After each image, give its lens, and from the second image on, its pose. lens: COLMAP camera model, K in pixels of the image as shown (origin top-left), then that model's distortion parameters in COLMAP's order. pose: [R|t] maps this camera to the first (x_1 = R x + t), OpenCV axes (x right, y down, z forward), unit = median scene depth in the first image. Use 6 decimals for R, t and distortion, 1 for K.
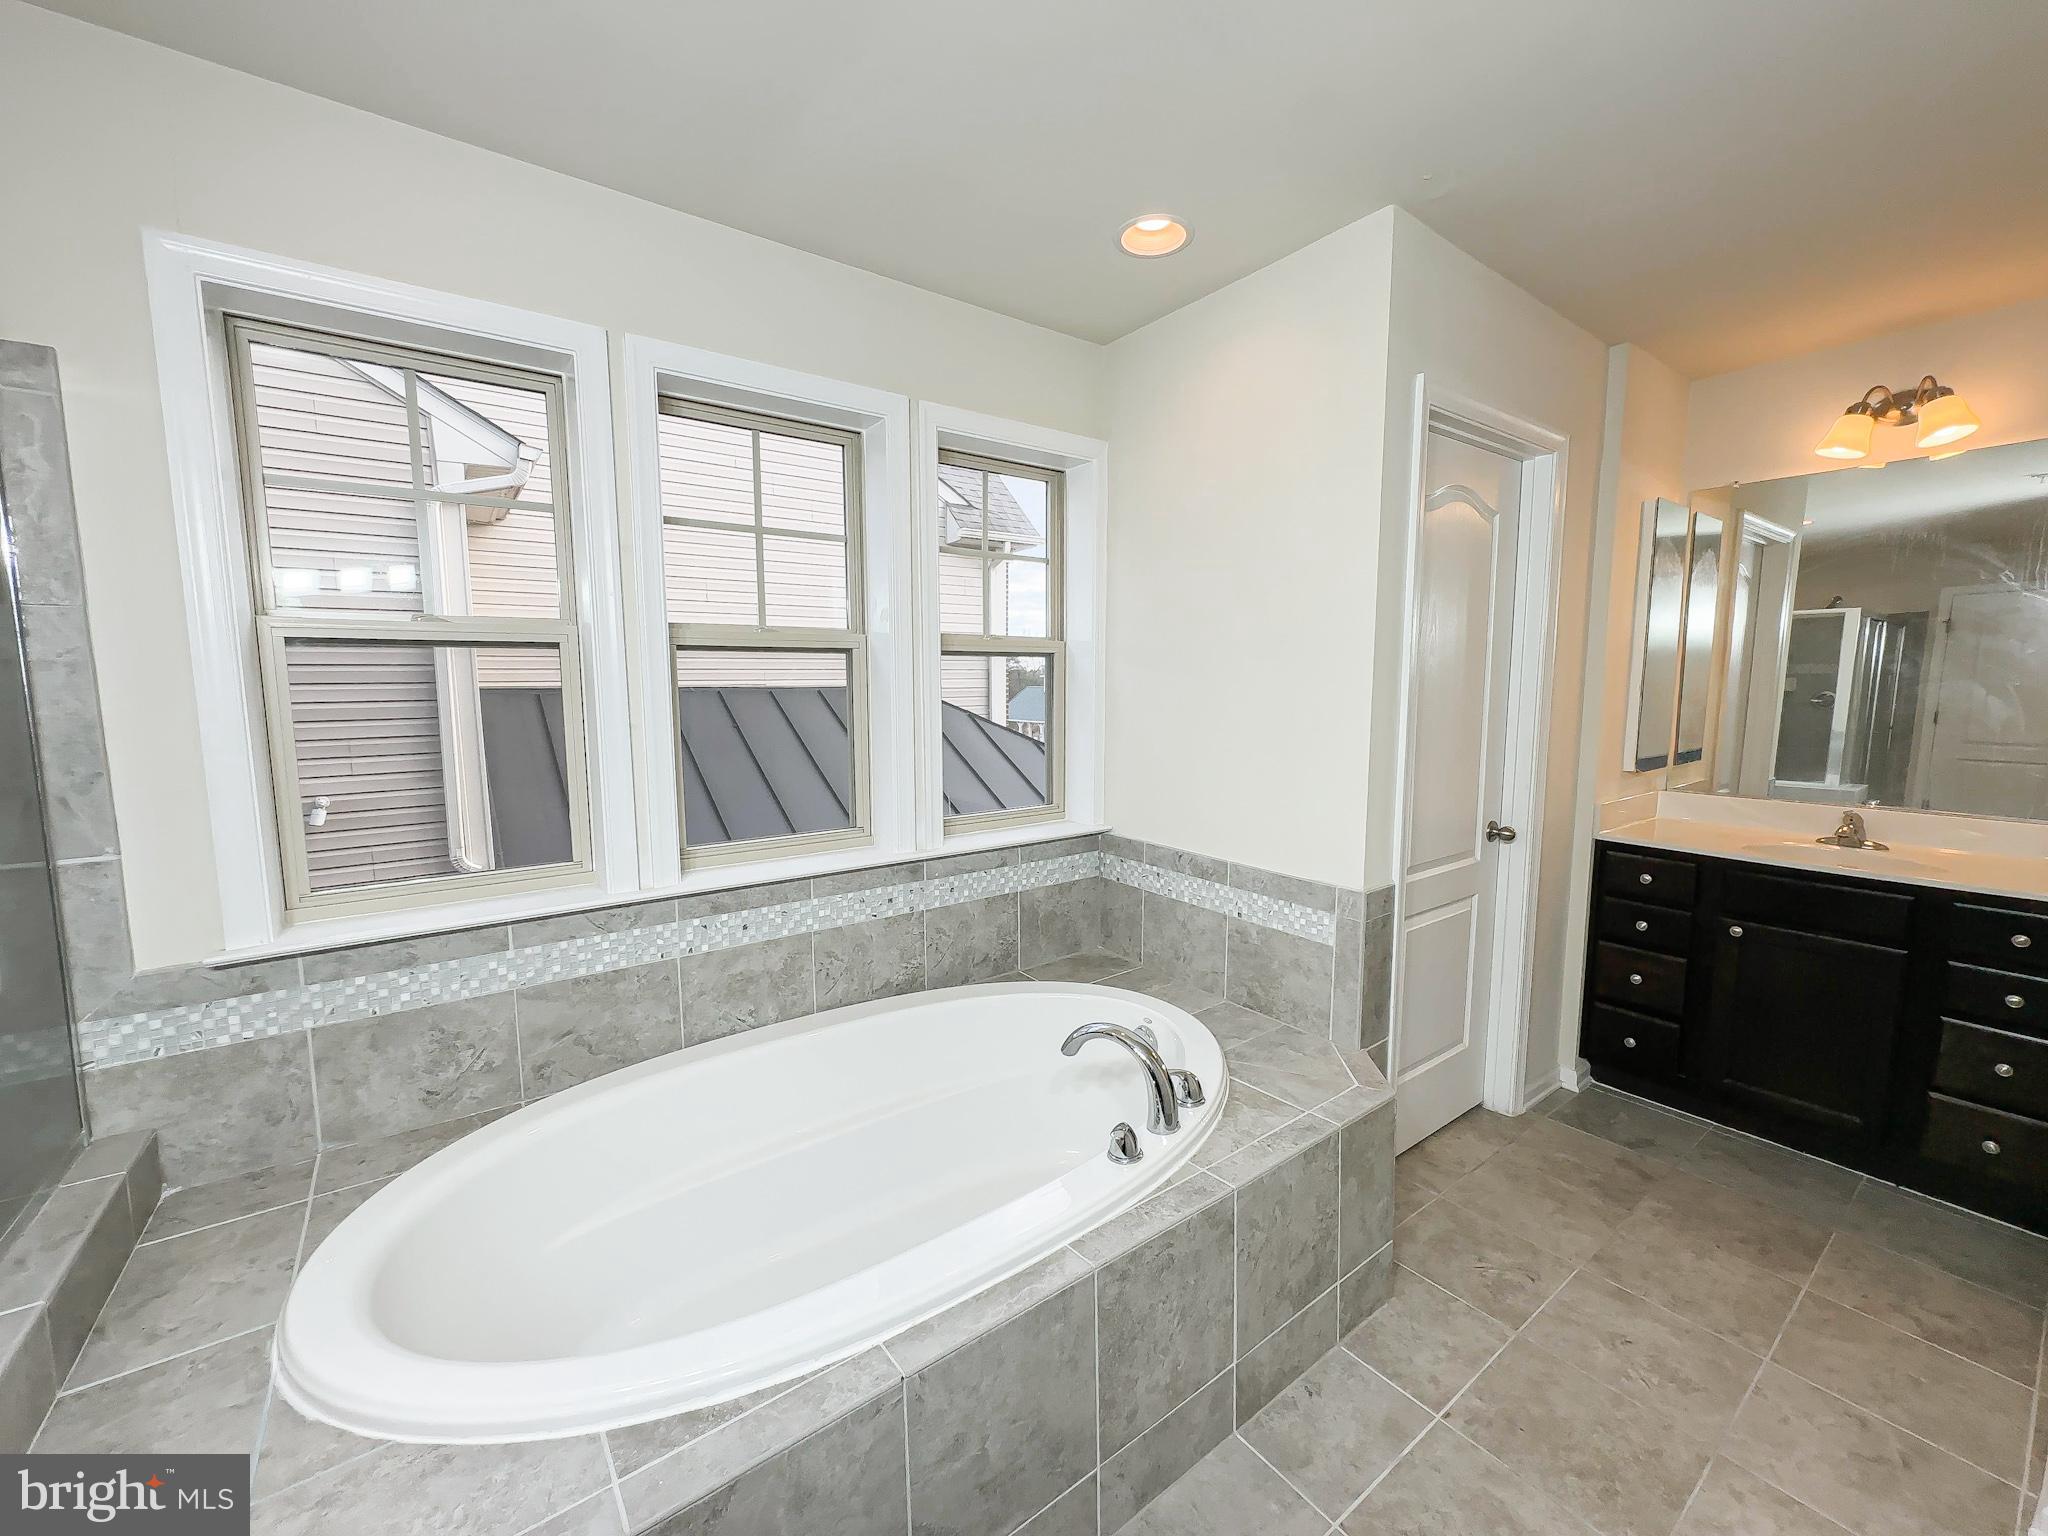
lens RADIAL K [[817.3, 0, 1026.0], [0, 817.3, 773.0], [0, 0, 1]] dist [-0.000901, -0.000143]
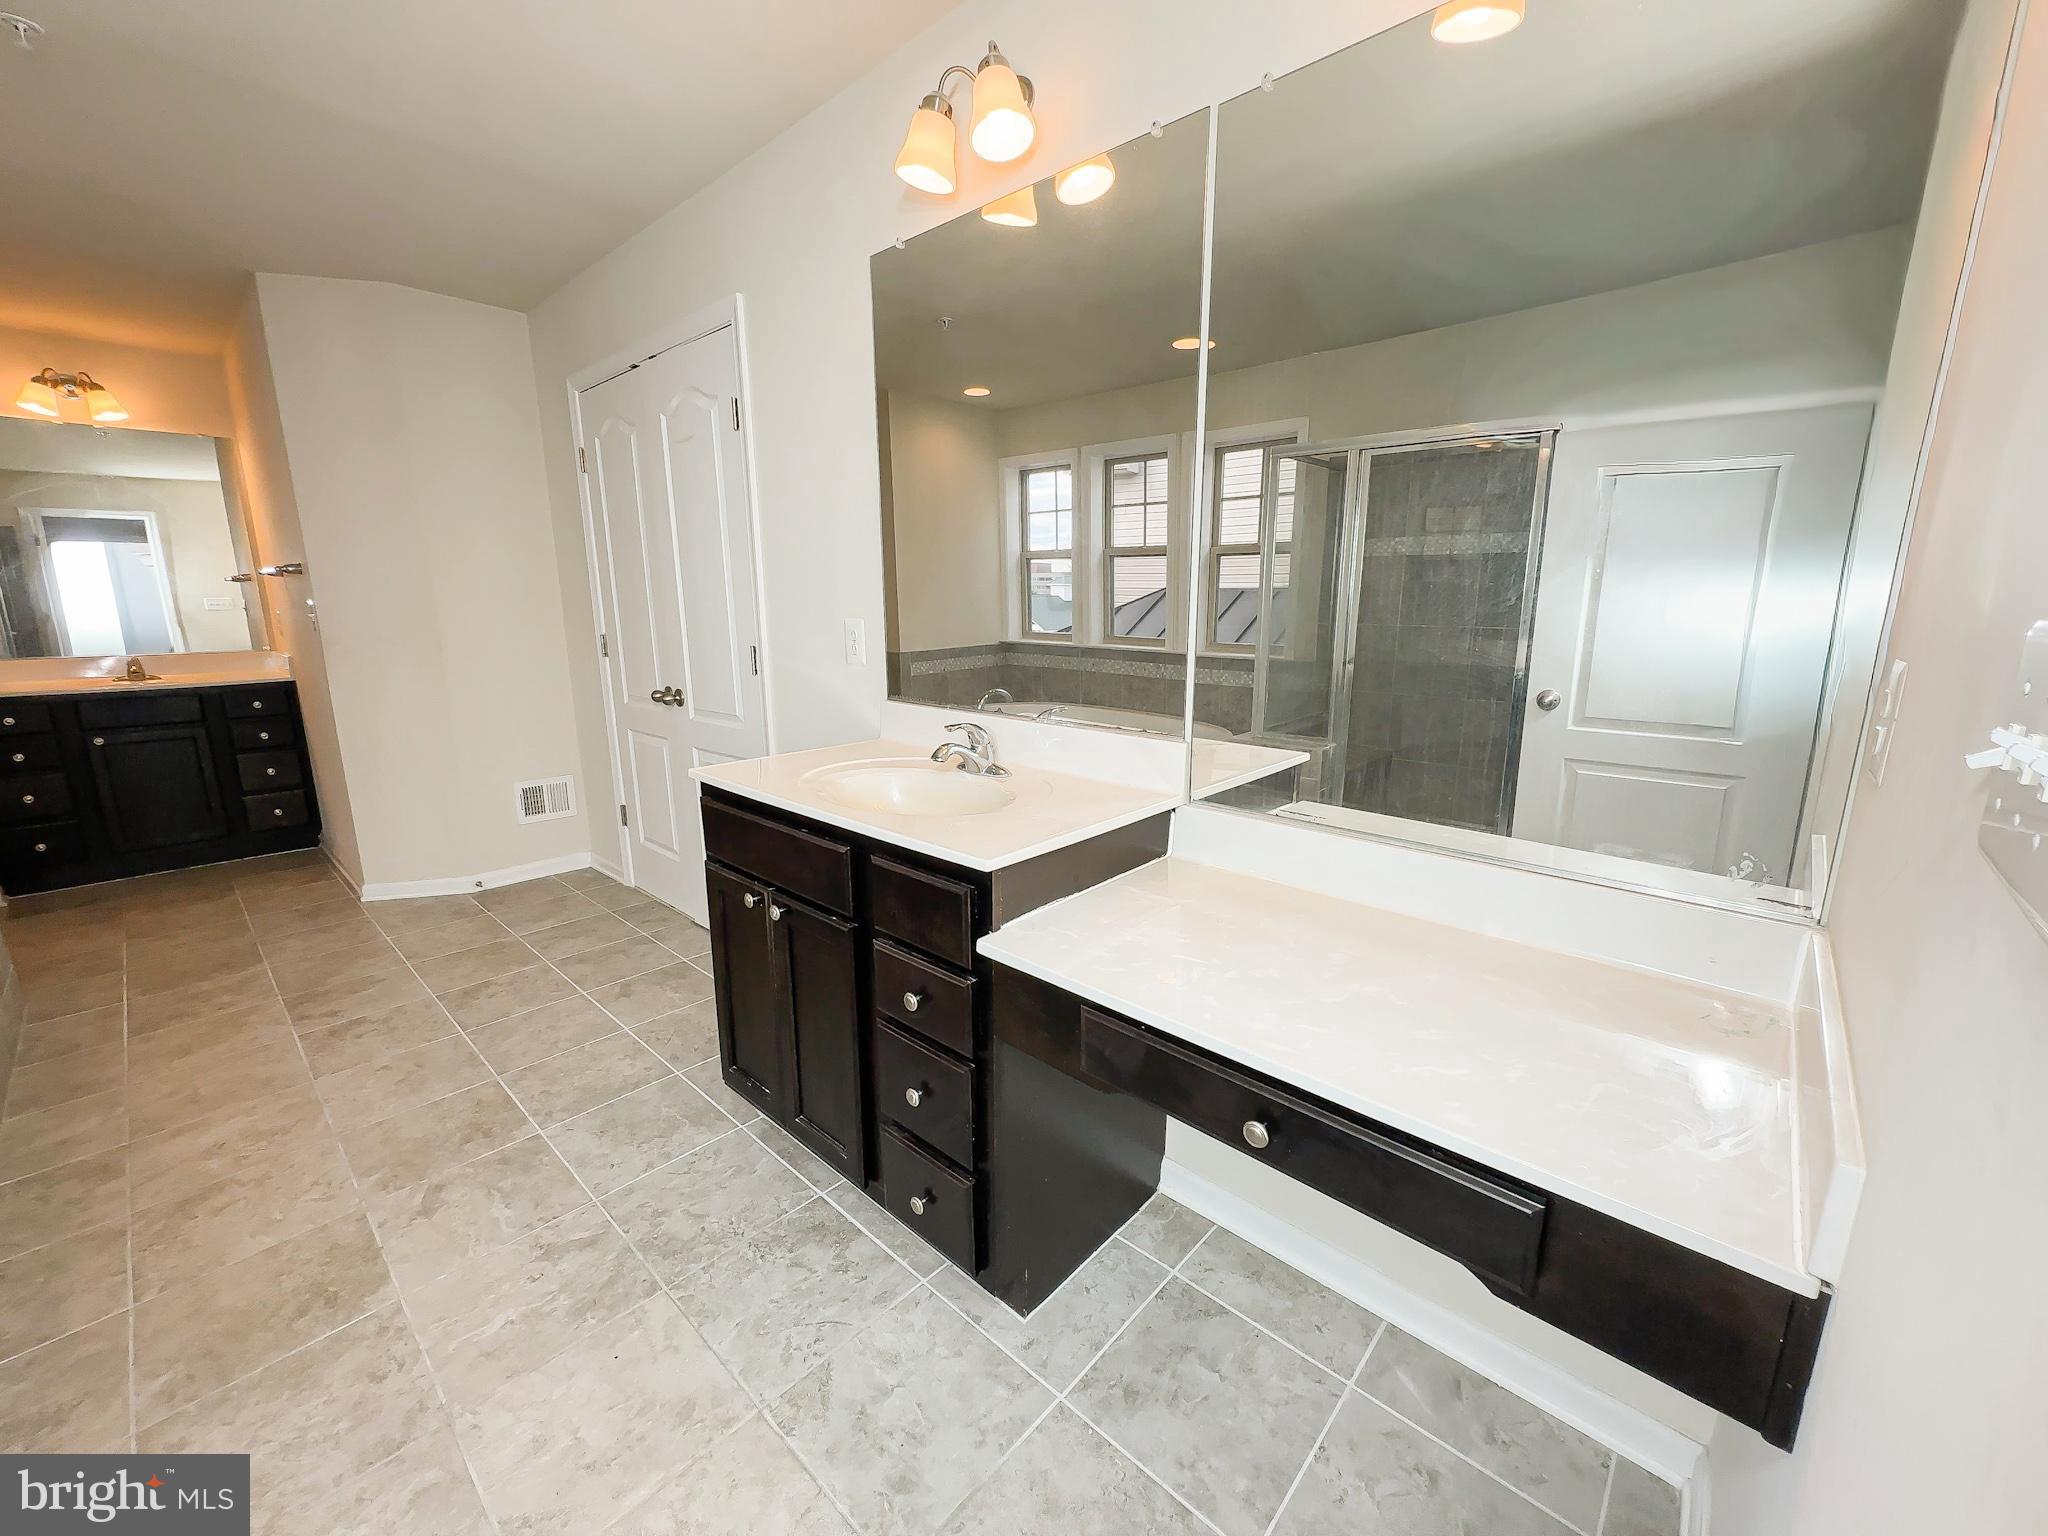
lens RADIAL K [[817.3, 0, 1026.0], [0, 817.3, 773.0], [0, 0, 1]] dist [-0.000901, -0.000143]
pose [[-0.188375, -0.202126, 0.961072, -0.954682], [0.116069, 0.967152, 0.226155, 0.121763], [-0.975214, 0.154152, -0.158726, -0.426776]]
